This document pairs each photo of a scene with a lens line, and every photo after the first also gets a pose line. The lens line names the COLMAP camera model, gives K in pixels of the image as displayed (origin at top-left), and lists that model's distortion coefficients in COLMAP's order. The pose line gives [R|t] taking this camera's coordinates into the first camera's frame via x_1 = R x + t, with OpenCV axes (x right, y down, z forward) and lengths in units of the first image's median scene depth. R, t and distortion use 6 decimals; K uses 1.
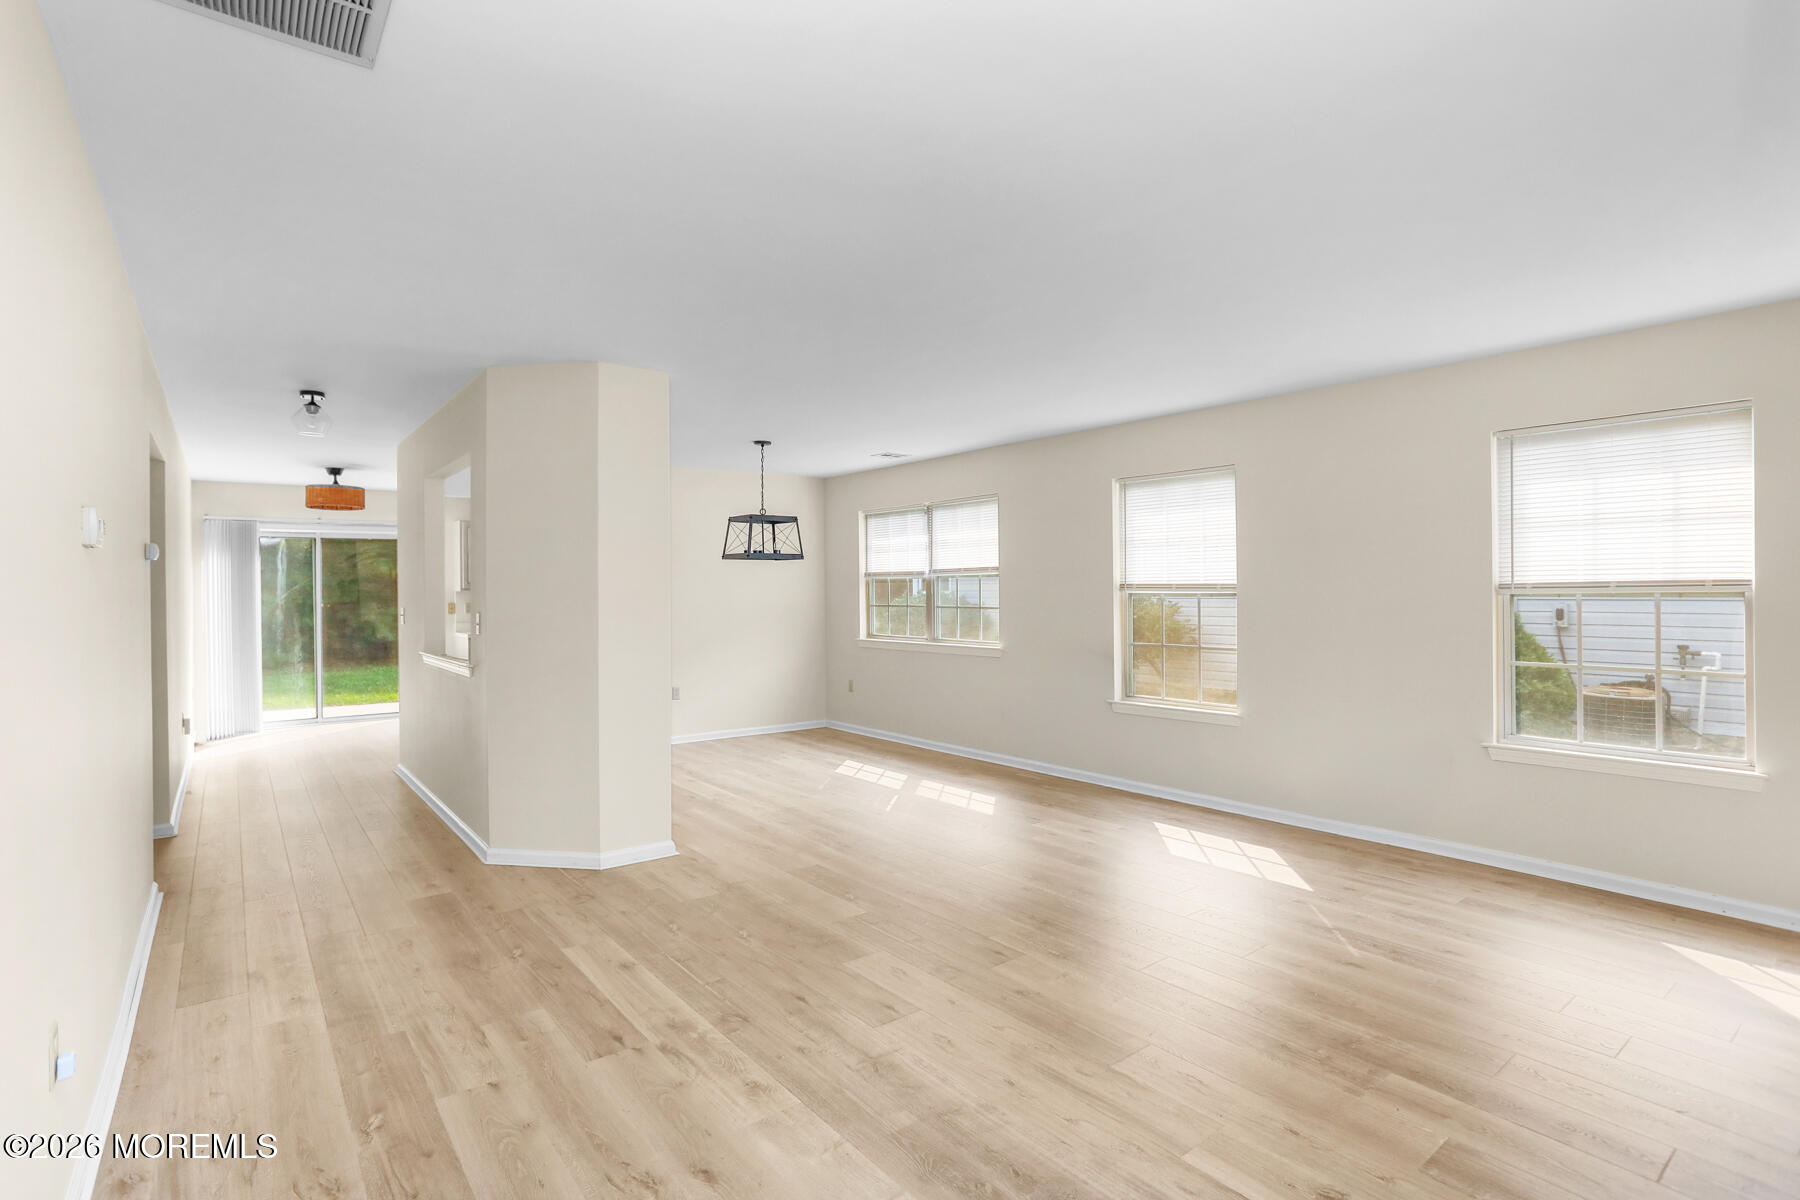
lens RADIAL K [[871.0, 0, 894.3], [0, 871.0, 585.9], [0, 0, 1]] dist [-0.063285, 0.029239]
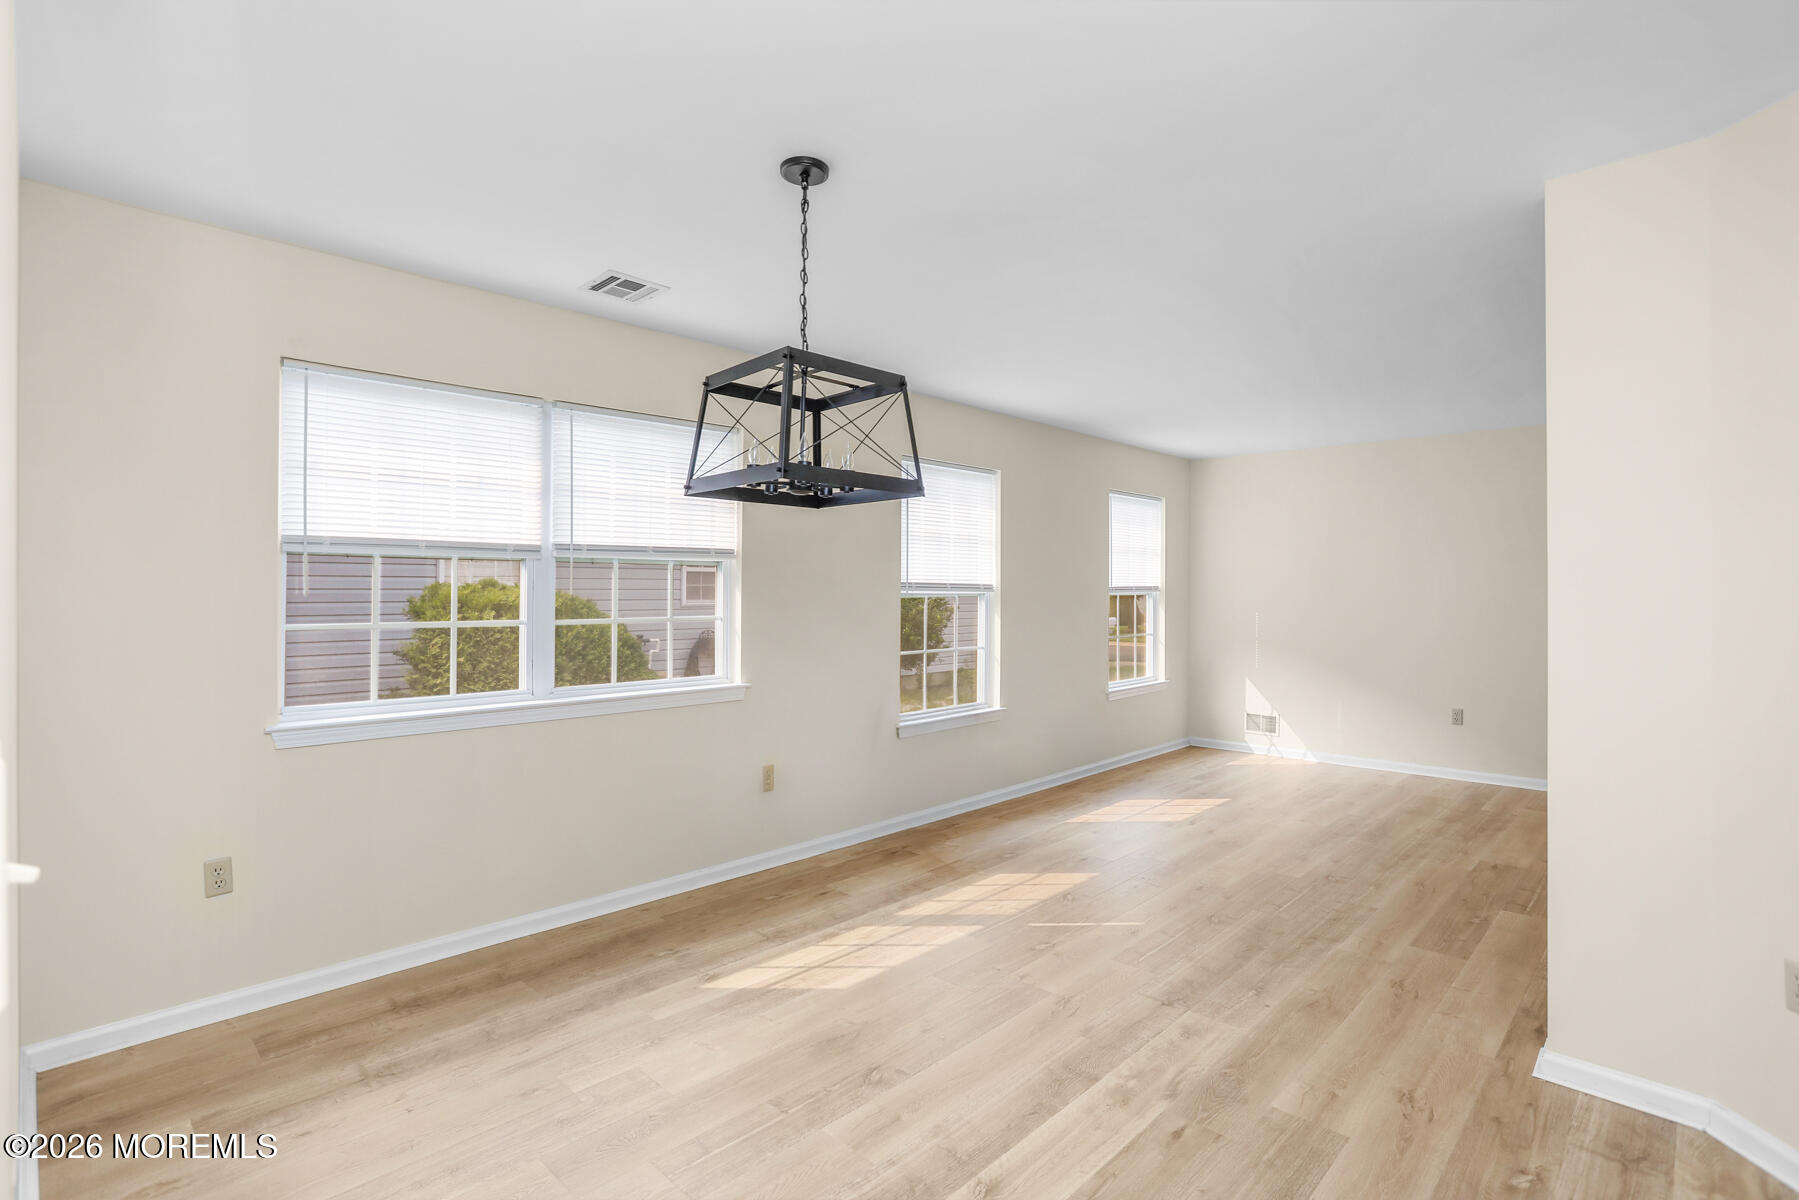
lens RADIAL K [[877.7, 0, 879.3], [0, 877.7, 582.5], [0, 0, 1]] dist [-0.067102, 0.029083]
pose [[-0.129306, 0.010027, 0.991554, -0.749346], [-0.008448, 0.999901, -0.011214, 0.010547], [-0.991569, -0.009827, -0.129208, 1.502229]]
